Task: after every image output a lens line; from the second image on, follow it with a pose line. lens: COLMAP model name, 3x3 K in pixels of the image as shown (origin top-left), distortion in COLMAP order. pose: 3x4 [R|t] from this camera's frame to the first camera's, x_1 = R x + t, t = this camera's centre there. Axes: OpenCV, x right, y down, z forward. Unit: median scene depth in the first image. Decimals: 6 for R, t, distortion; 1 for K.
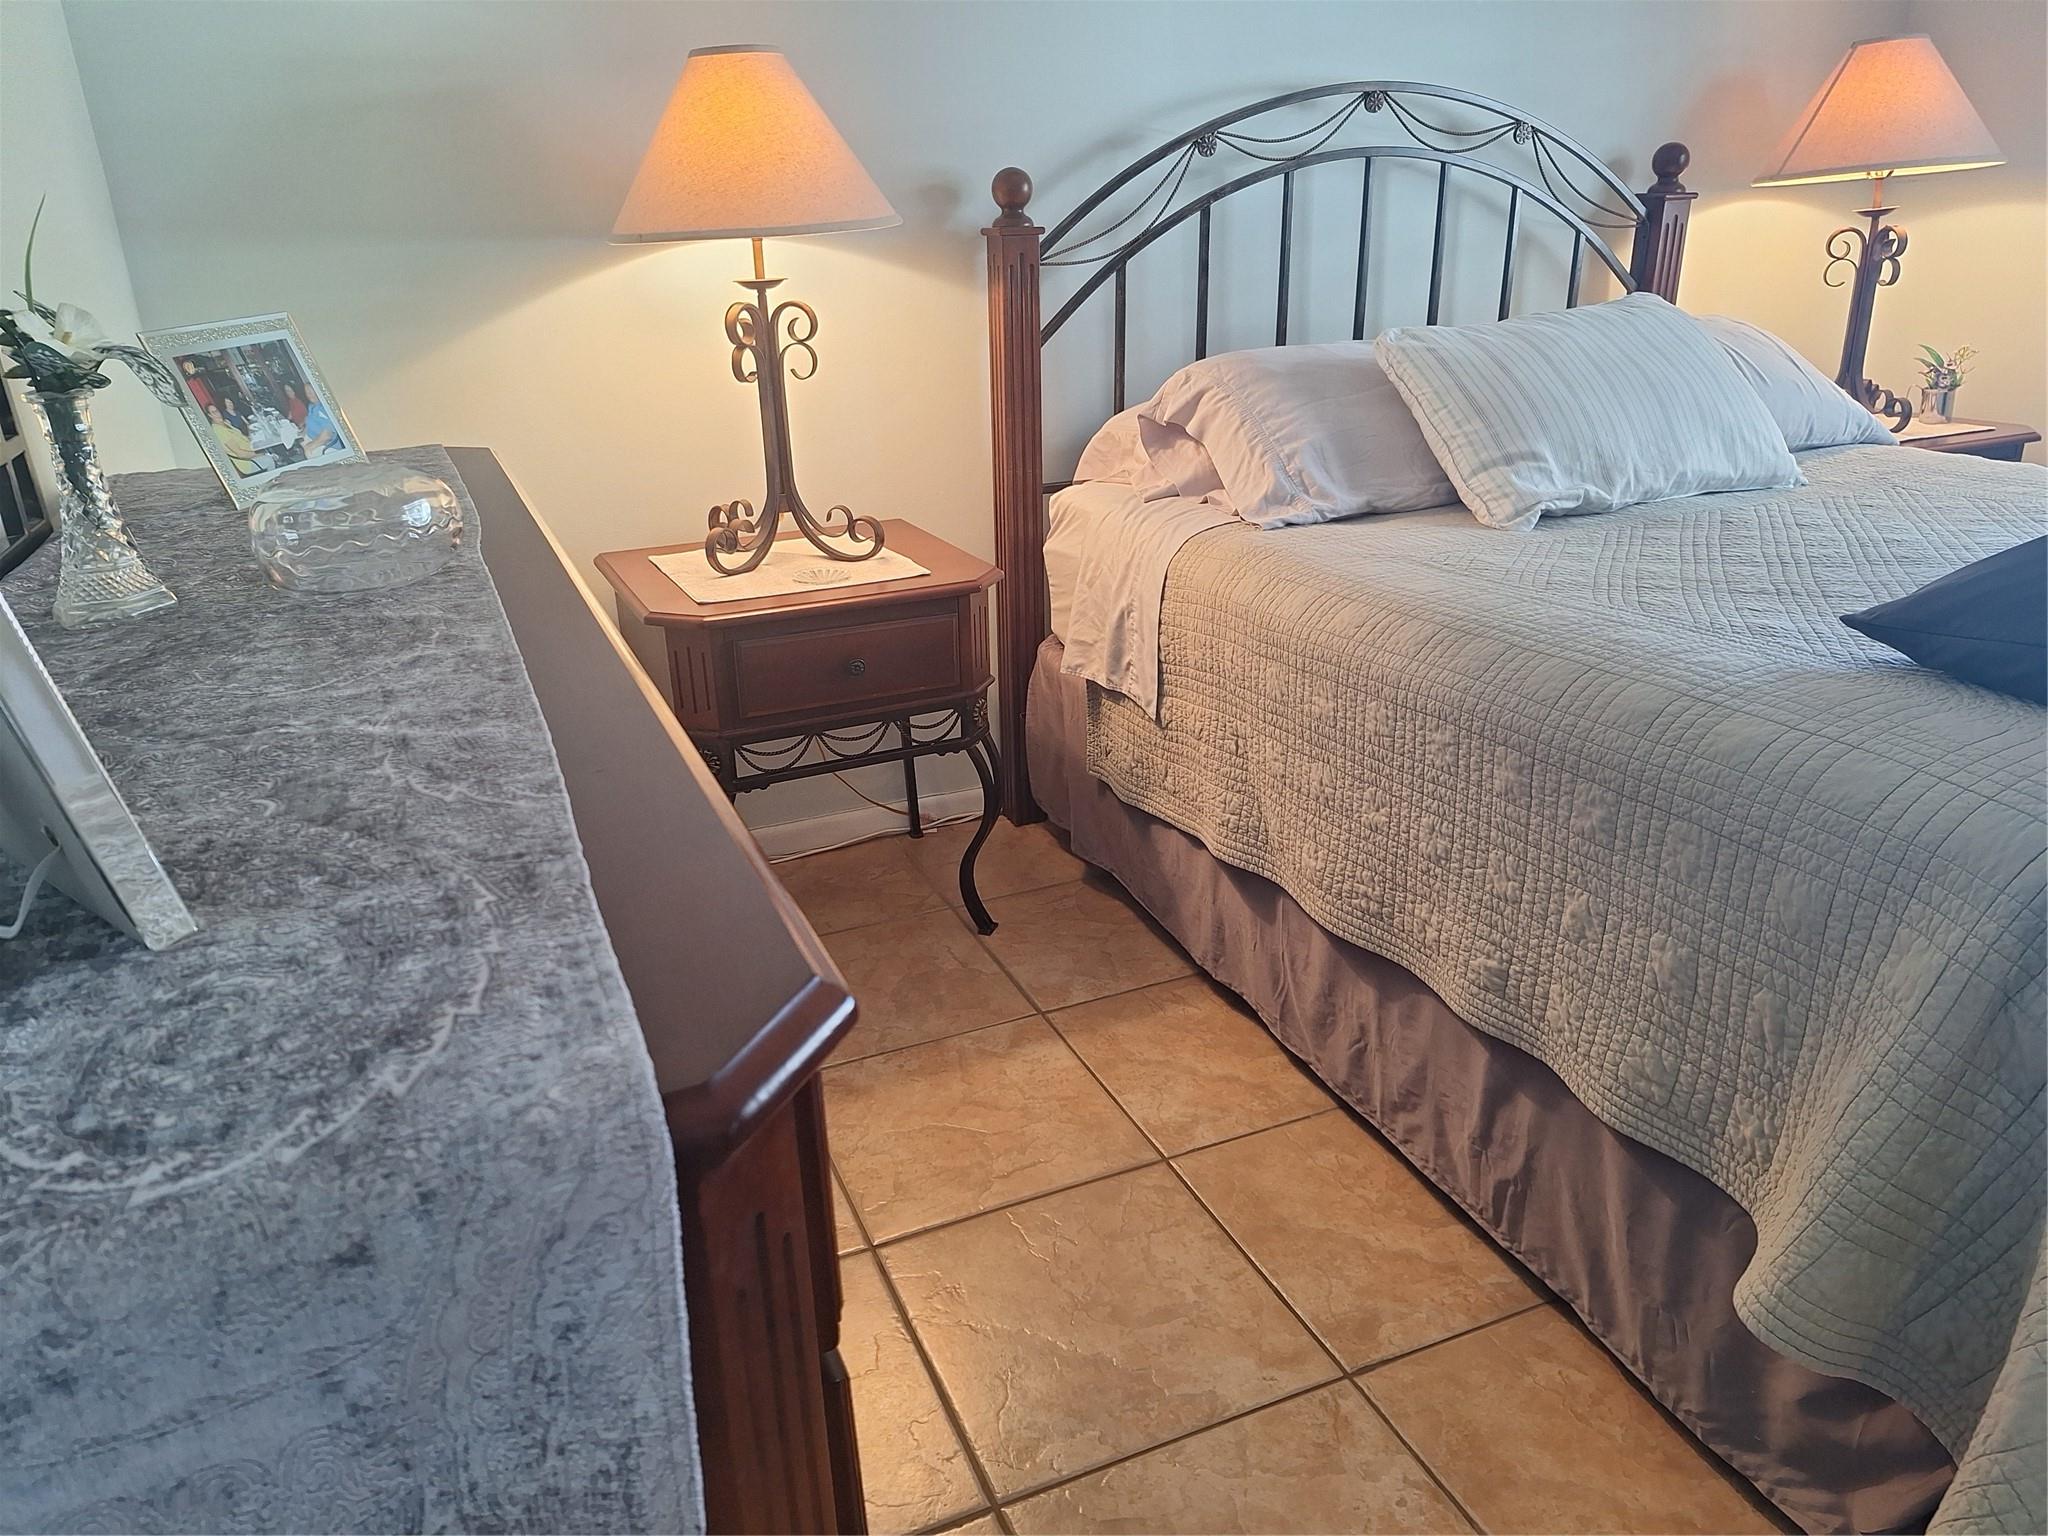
lens RADIAL K [[1415.5, 0, 997.0], [0, 1415.5, 747.5], [0, 0, 1]] dist [0.046811, -0.053457]
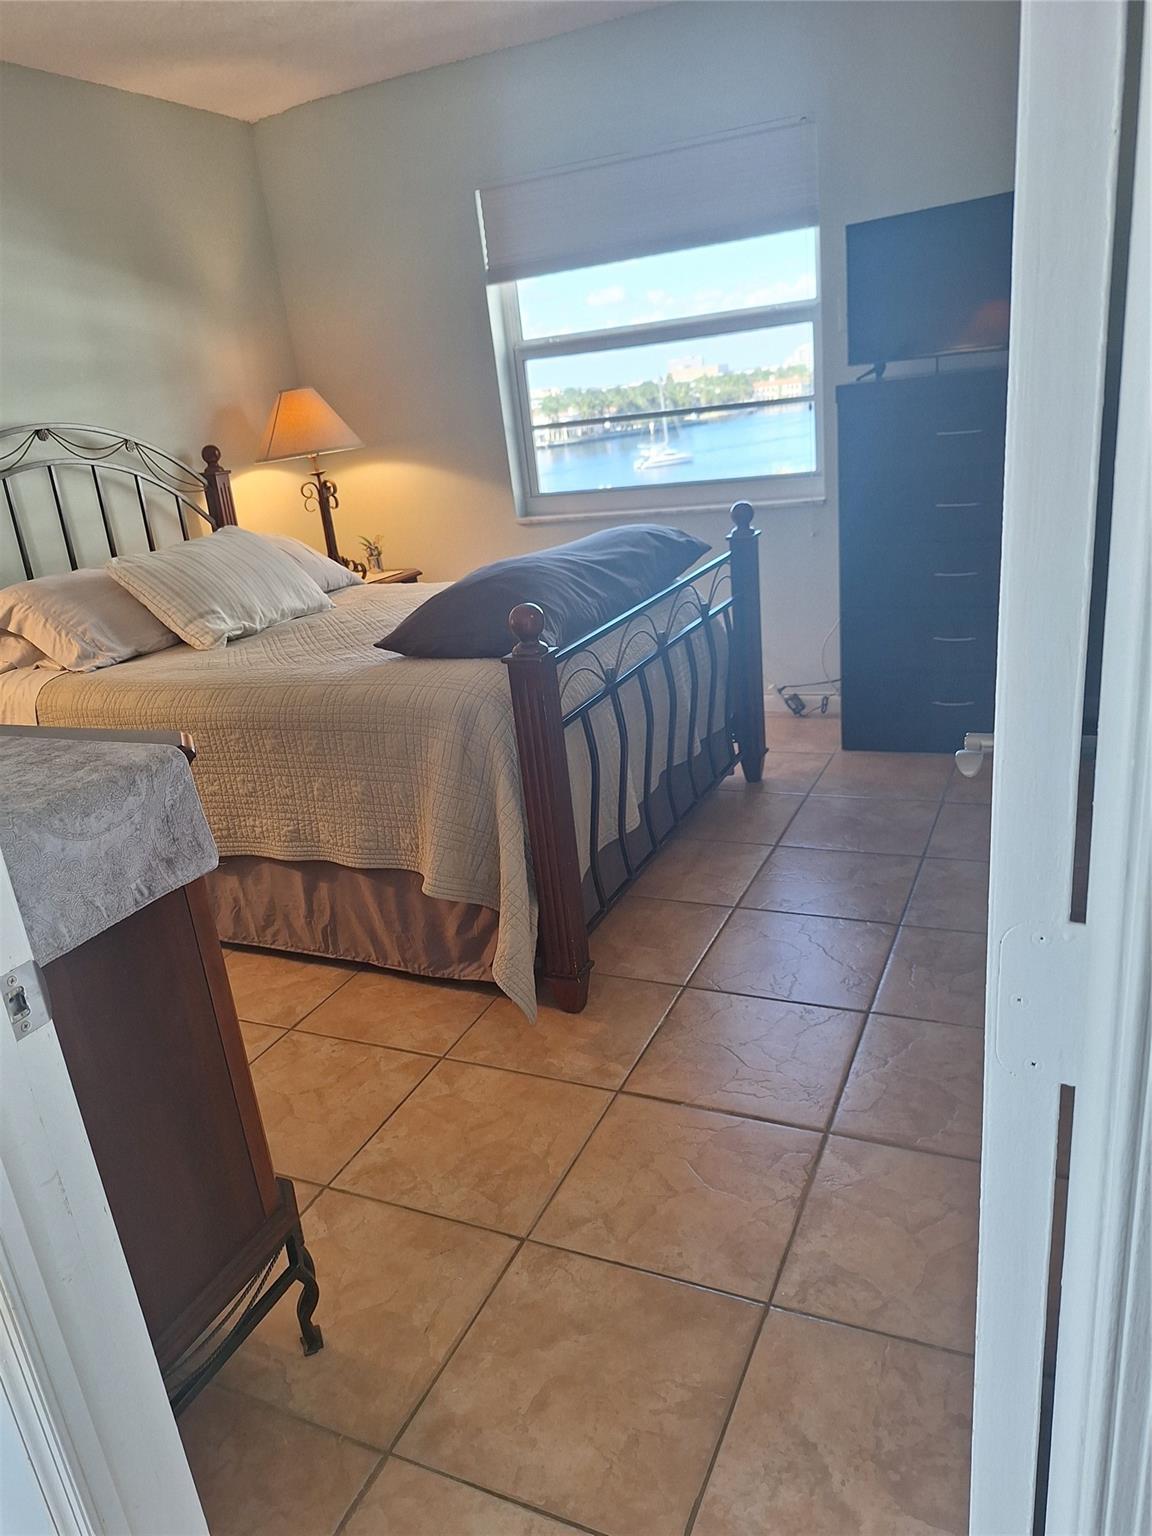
lens RADIAL K [[1061.7, 0, 585.3], [0, 1061.7, 783.5], [0, 0, 1]] dist [0.046811, -0.053457]
pose [[0.712154, -0.263736, 0.650600, -0.280188], [0.307835, 0.950216, 0.048232, 0.108035], [-0.630931, 0.165929, 0.757887, -0.402902]]
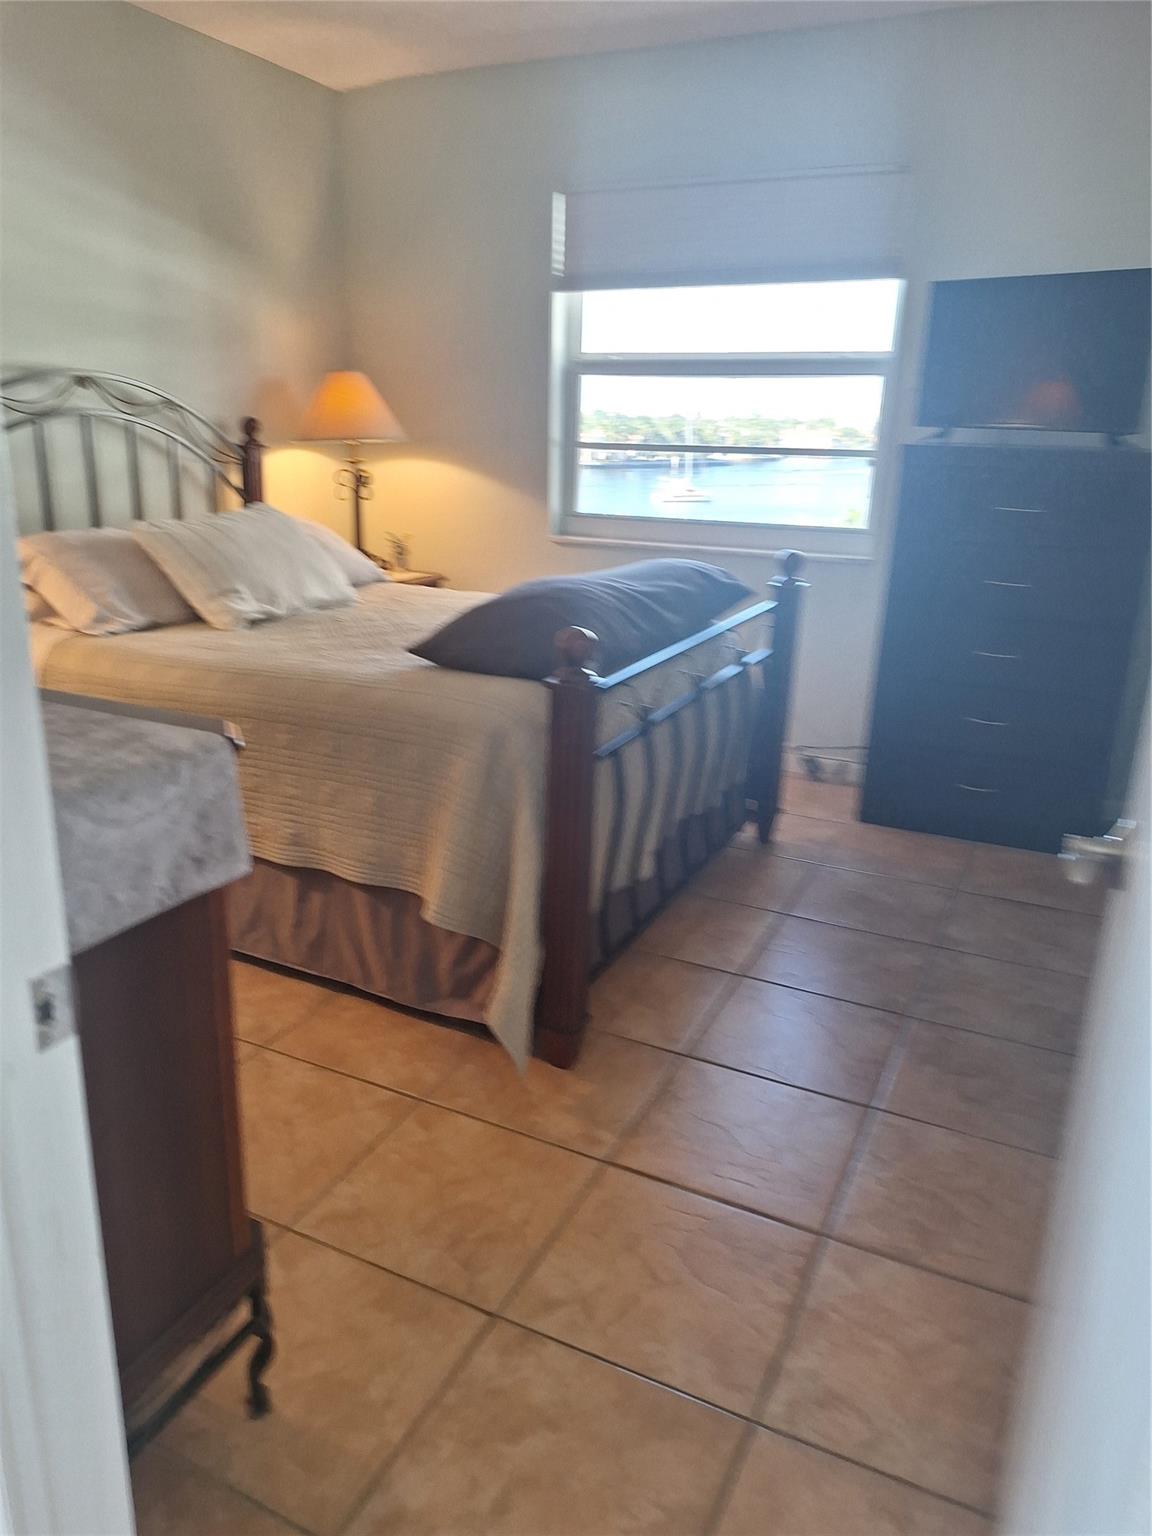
lens RADIAL K [[1106.8, 0, 572.8], [0, 1106.8, 784.3], [0, 0, 1]] dist [0.031541, -0.023103]
pose [[0.733848, -0.148375, 0.662911, -0.296733], [0.178565, 0.983671, 0.022496, 0.089354], [-0.655424, 0.101864, 0.748360, -0.344835]]
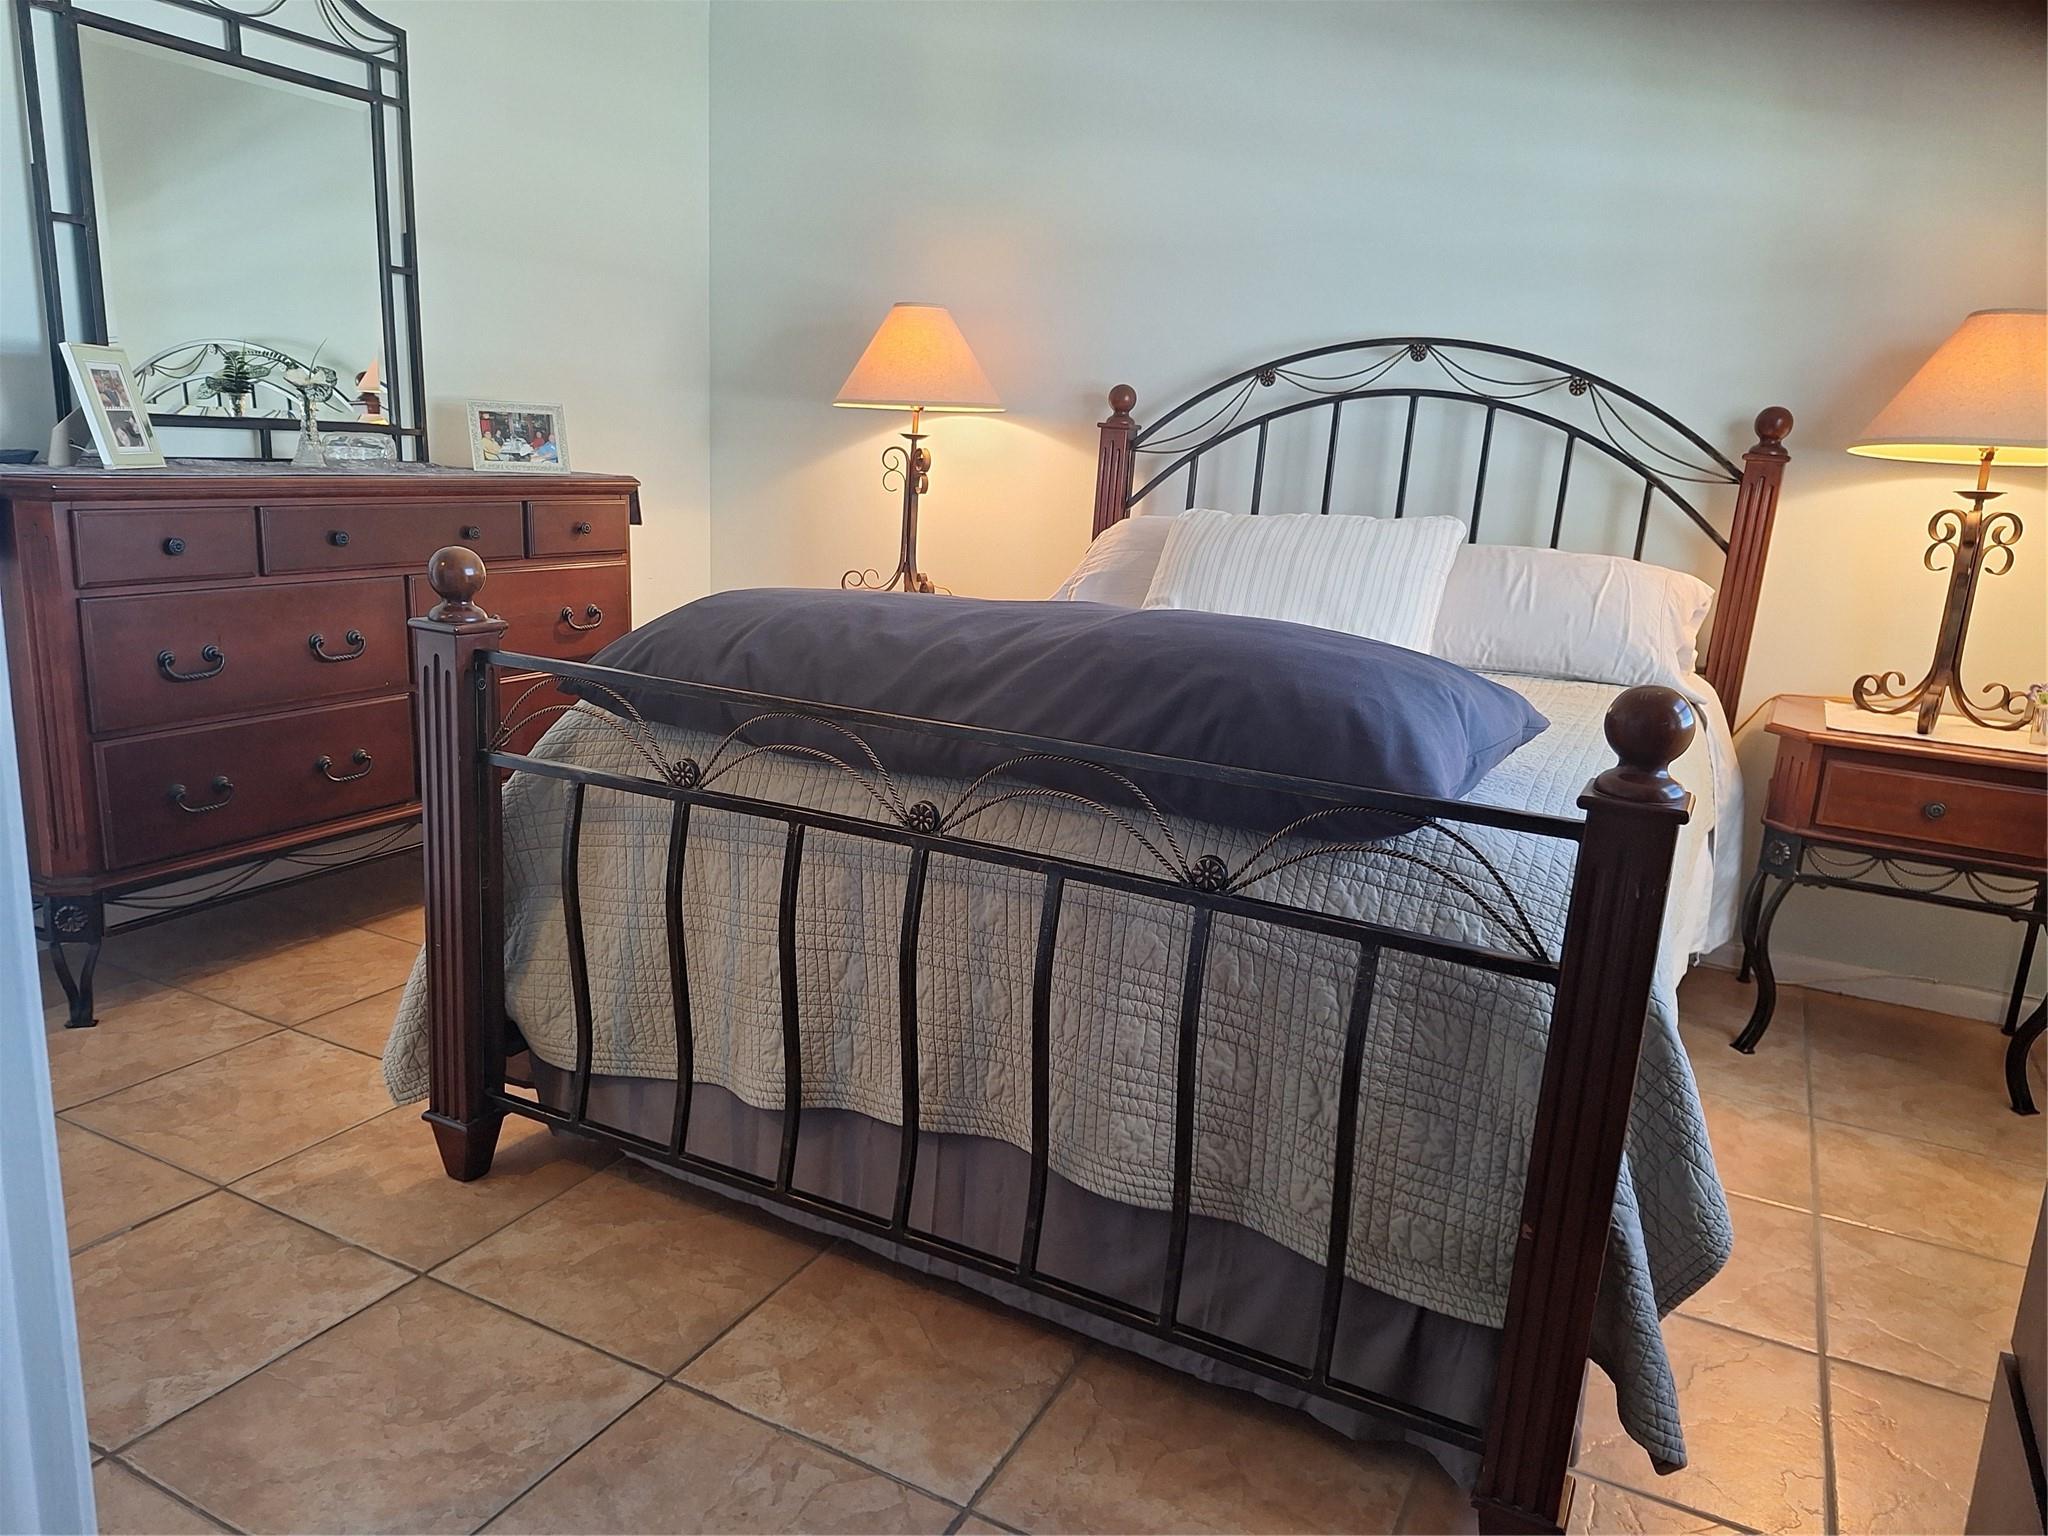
lens RADIAL K [[1415.5, 0, 1023.2], [0, 1415.5, 773.2], [0, 0, 1]] dist [0.046811, -0.053457]
pose [[0.649664, 0.252474, -0.717073, 1.304701], [-0.346218, 0.938007, 0.016591, -0.028010], [0.676809, 0.237485, 0.696800, 0.020908]]
